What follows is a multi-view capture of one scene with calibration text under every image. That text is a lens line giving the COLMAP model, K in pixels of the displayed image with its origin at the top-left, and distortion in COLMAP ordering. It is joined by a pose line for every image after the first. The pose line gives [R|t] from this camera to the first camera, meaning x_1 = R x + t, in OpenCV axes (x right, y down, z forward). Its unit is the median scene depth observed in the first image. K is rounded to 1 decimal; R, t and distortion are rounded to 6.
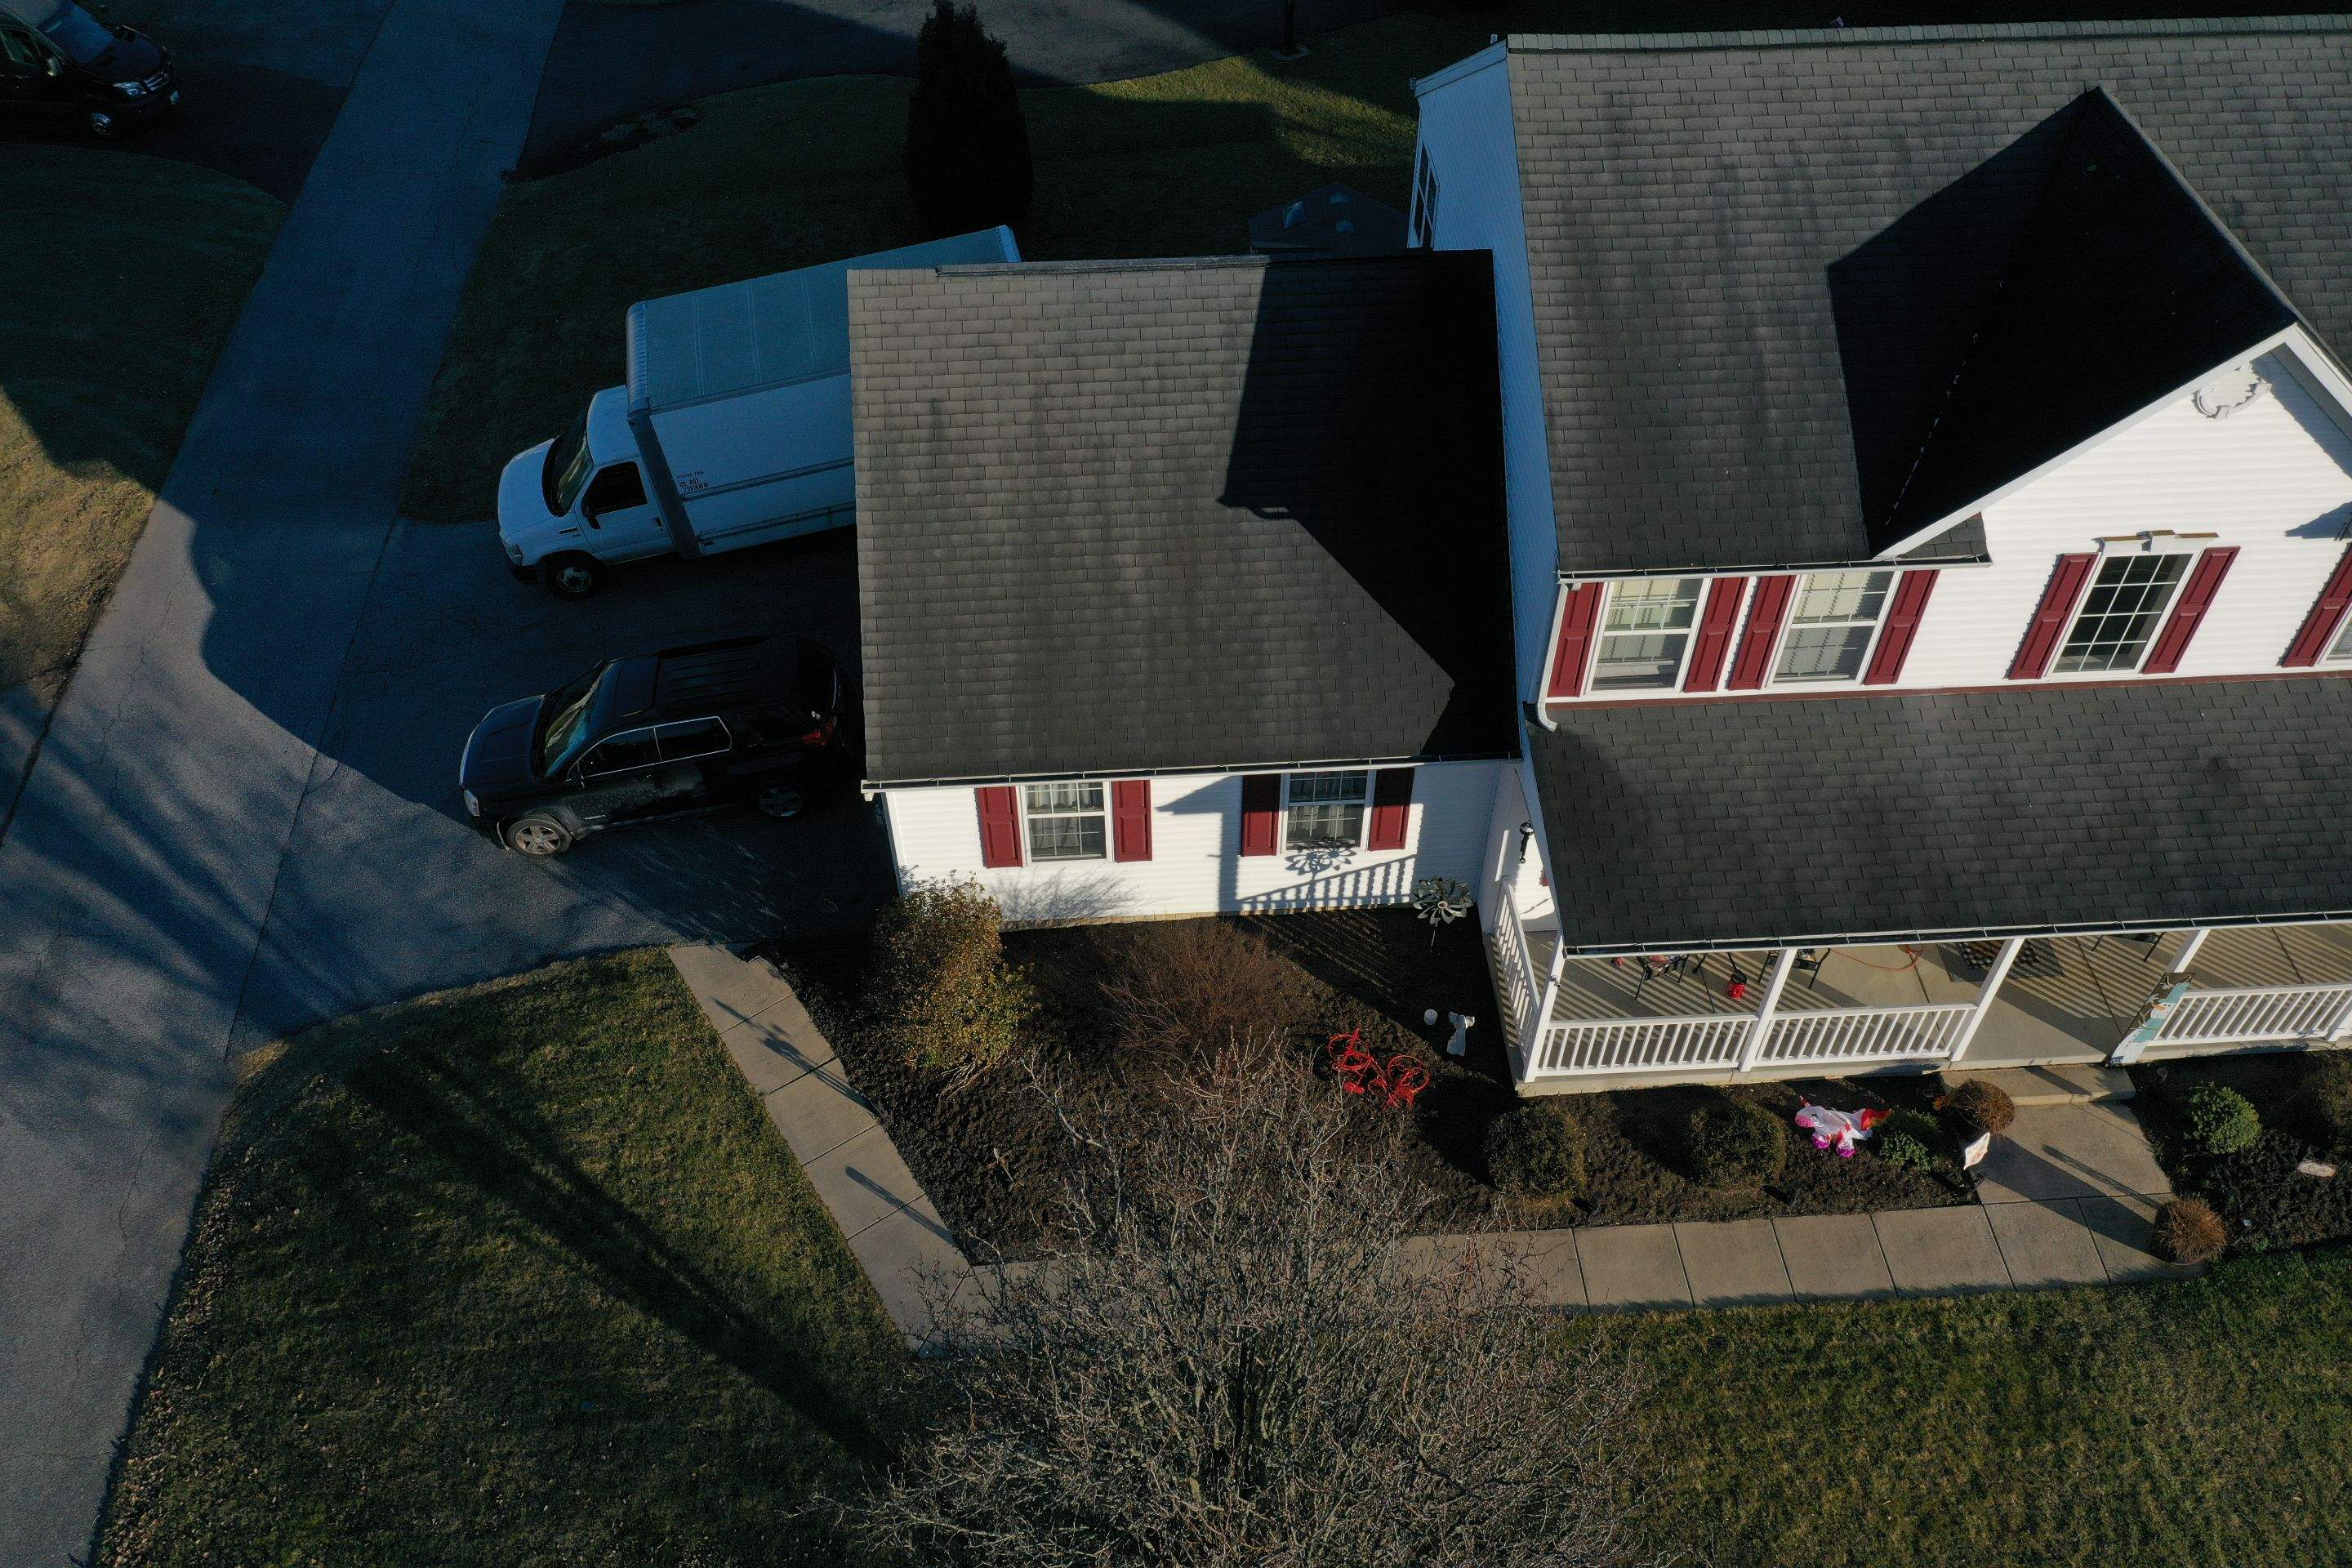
lens RADIAL K [[1858.4, 0, 1166.7], [0, 1858.4, 794.0], [0, 0, 1]] dist [-0.007900, -0.001603]
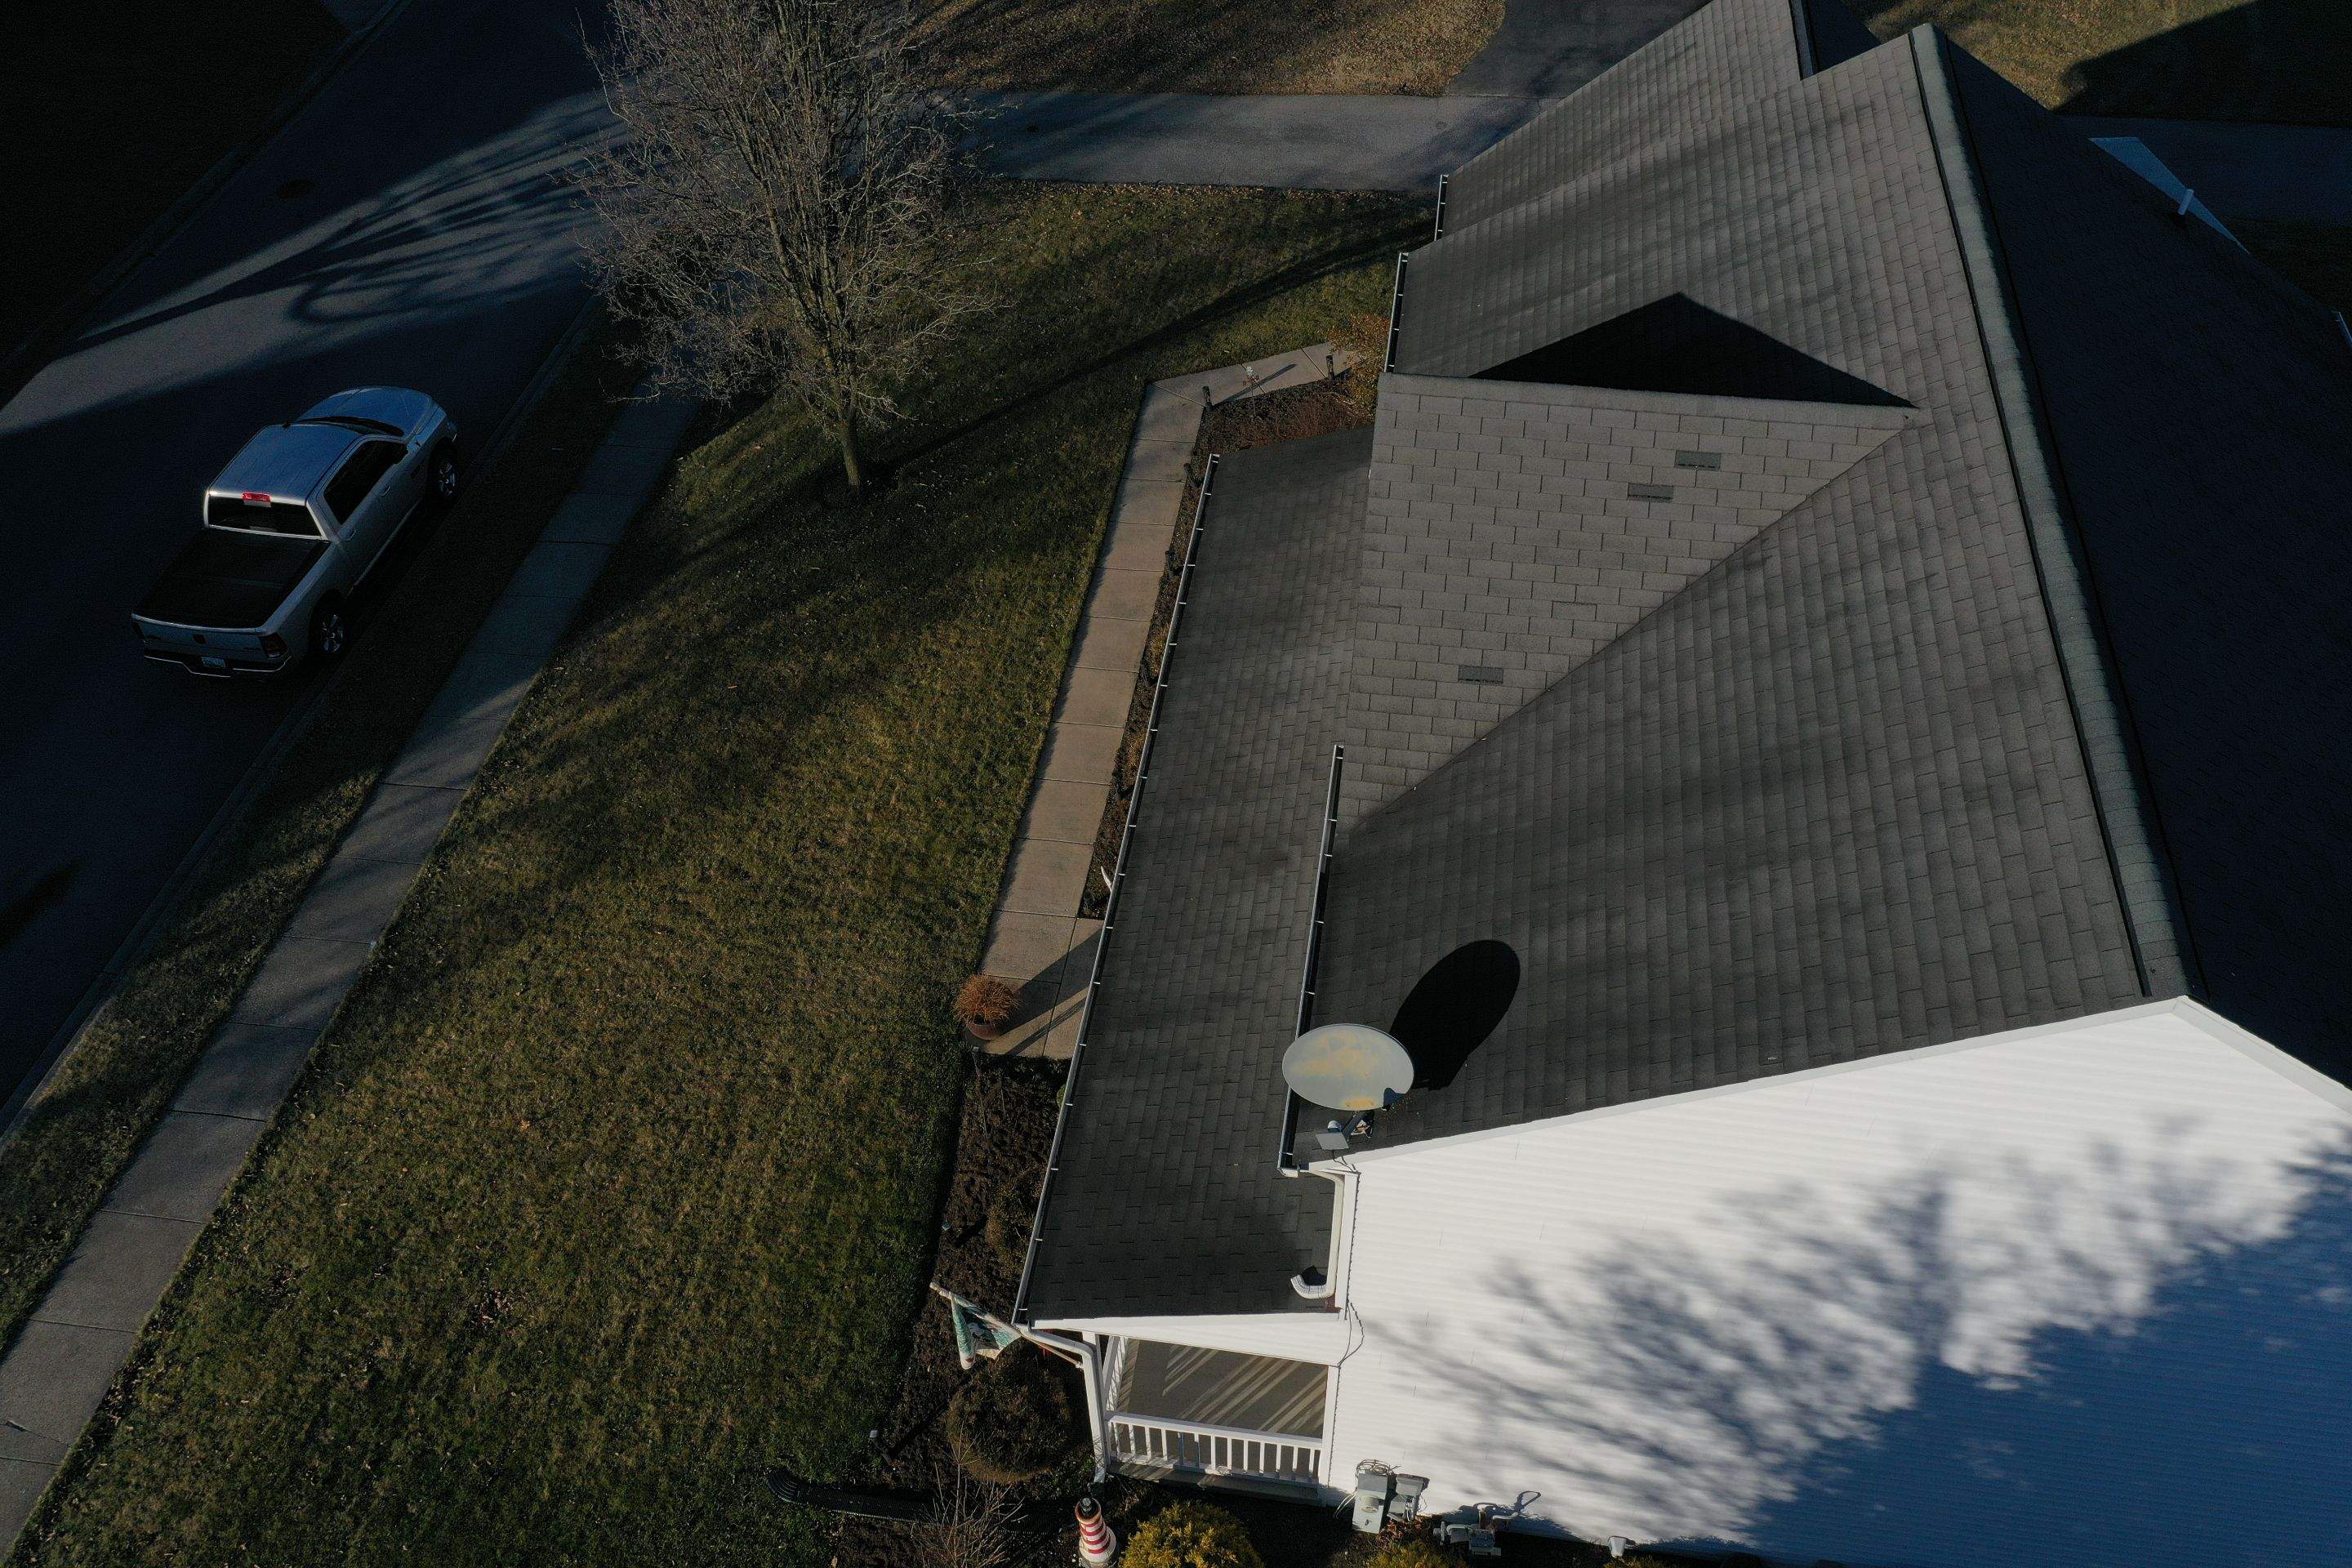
lens RADIAL K [[1858.4, 0, 1161.7], [0, 1858.4, 788.3], [0, 0, 1]] dist [-0.007900, -0.001603]
pose [[-0.209684, 0.724404, -0.656712, 1.149699], [-0.698077, 0.359372, 0.619306, -0.561350], [0.684632, 0.588294, 0.430336, 0.516649]]
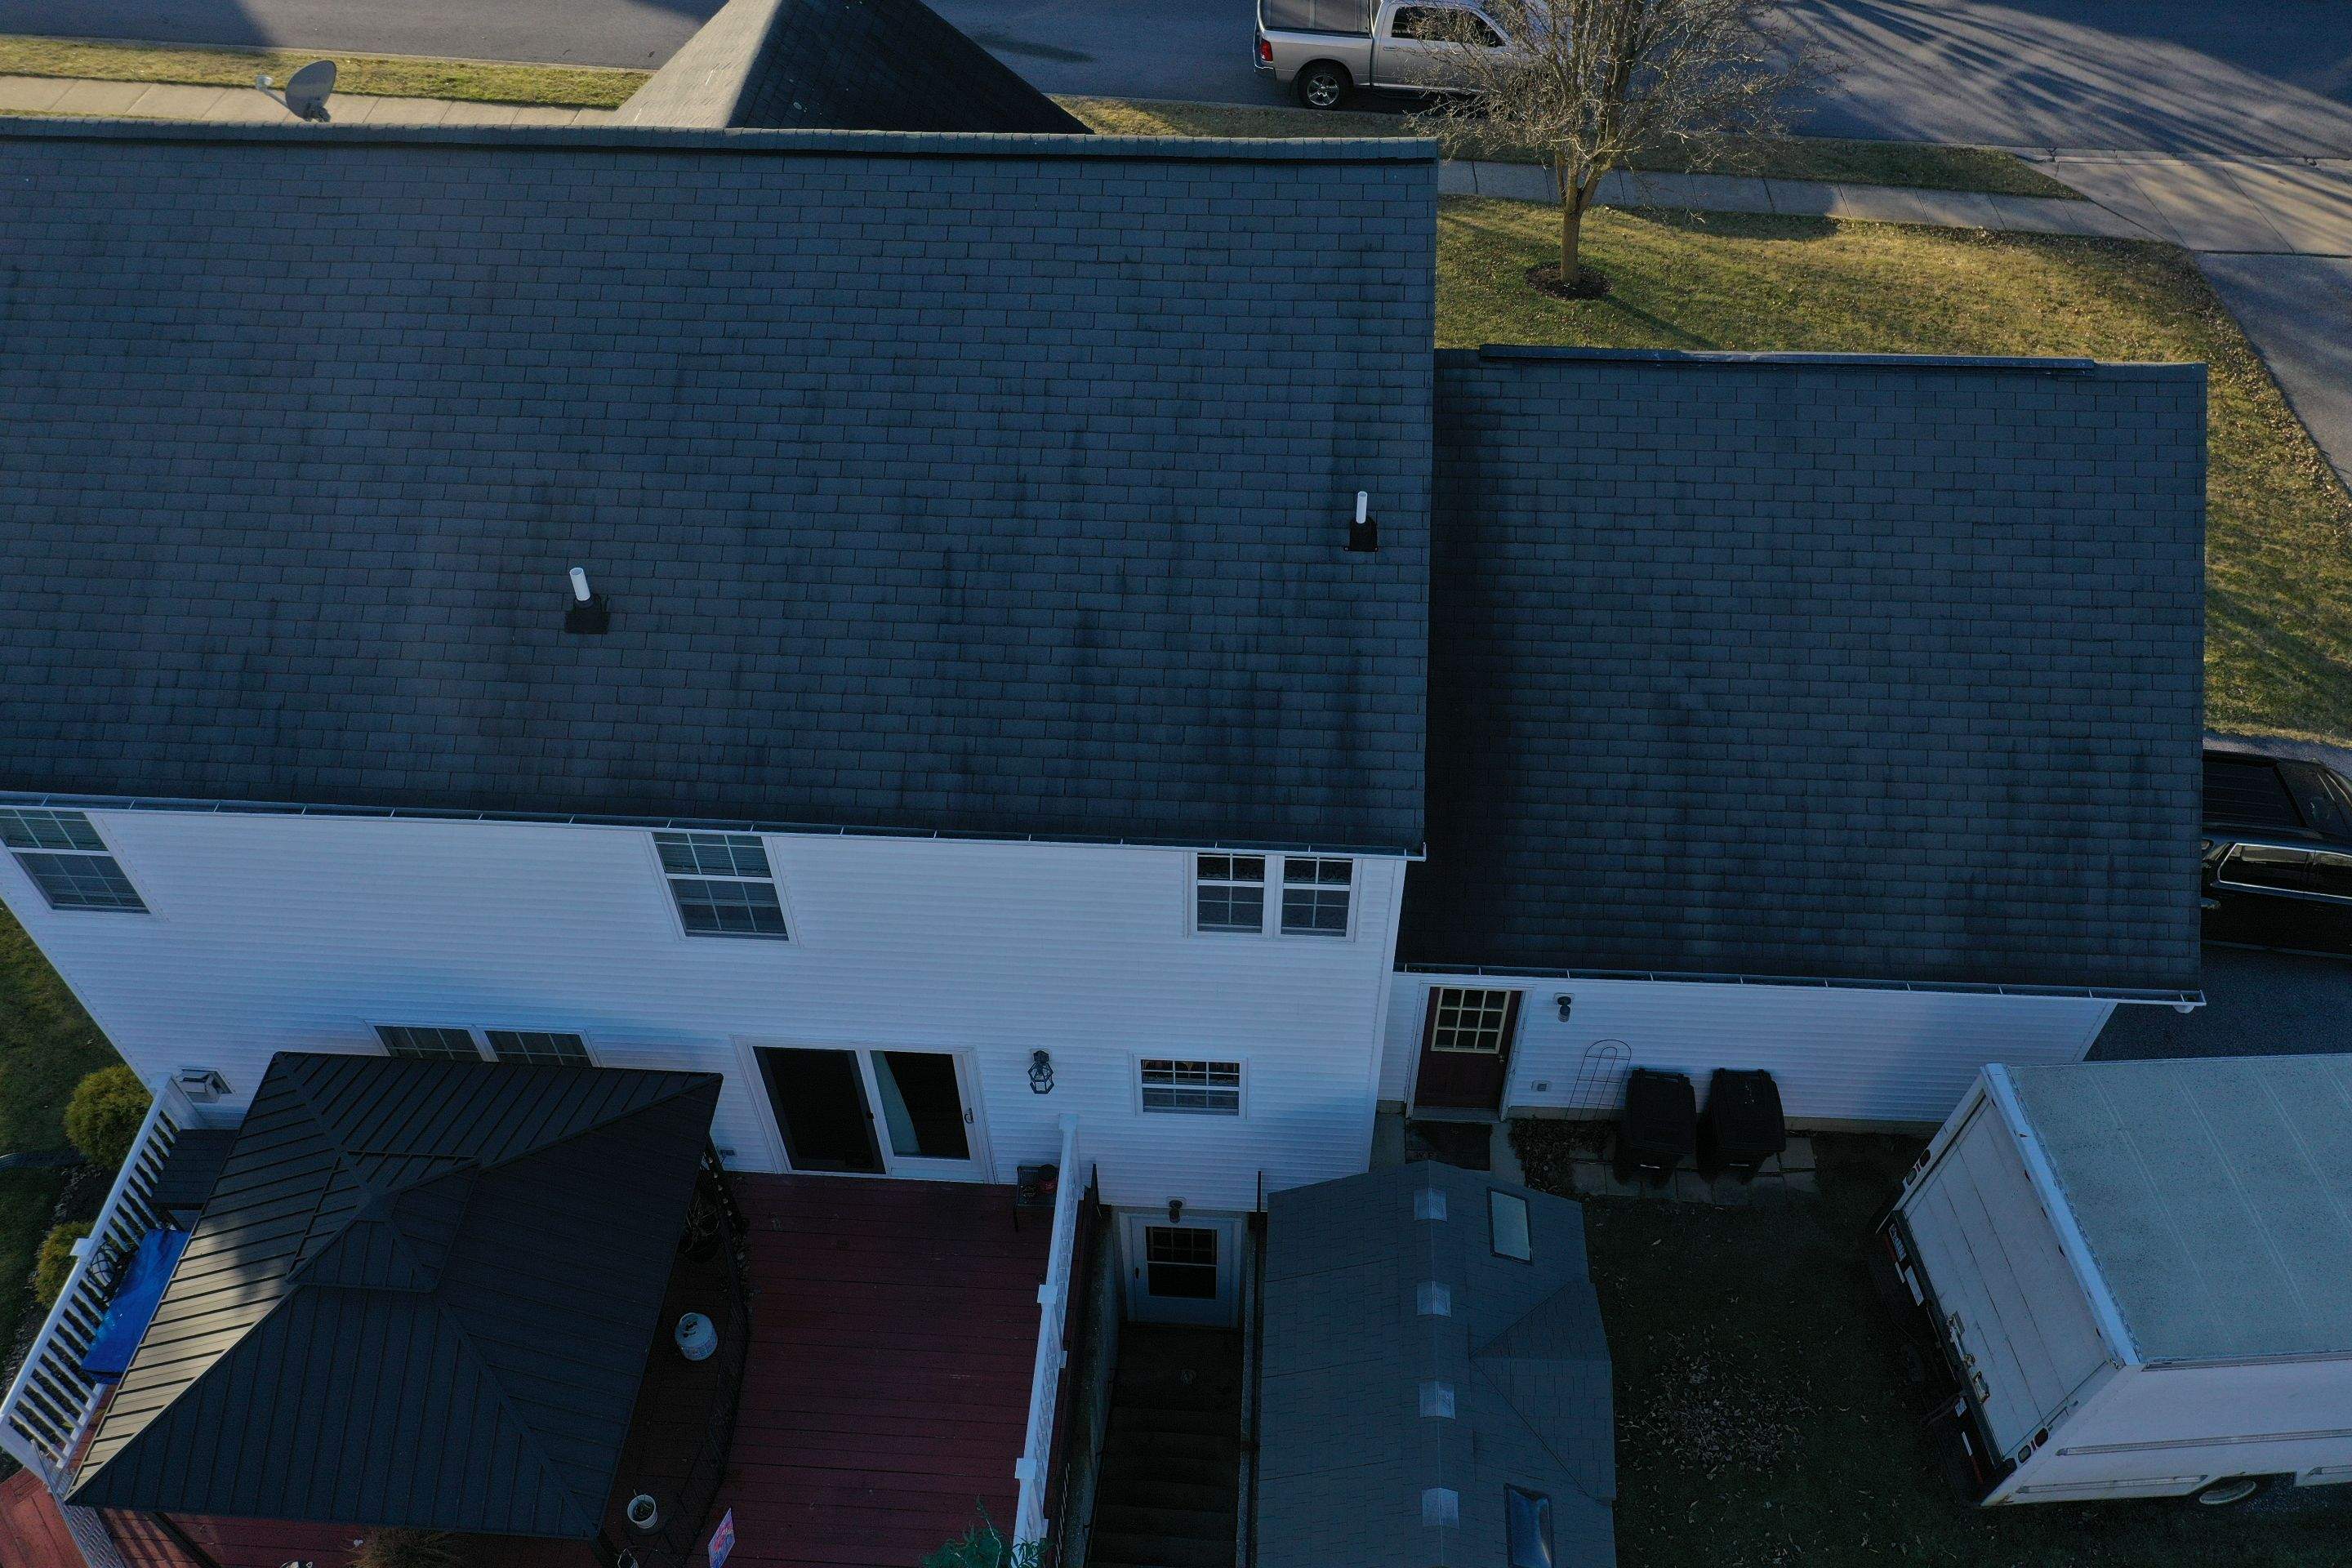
lens RADIAL K [[1858.4, 0, 1168.9], [0, 1858.4, 792.5], [0, 0, 1]] dist [-0.007900, -0.001603]
pose [[-0.993016, -0.070557, 0.094554, 0.193324], [0.100042, -0.078779, 0.991860, -1.166488], [-0.062534, 0.994392, 0.085287, 1.165249]]
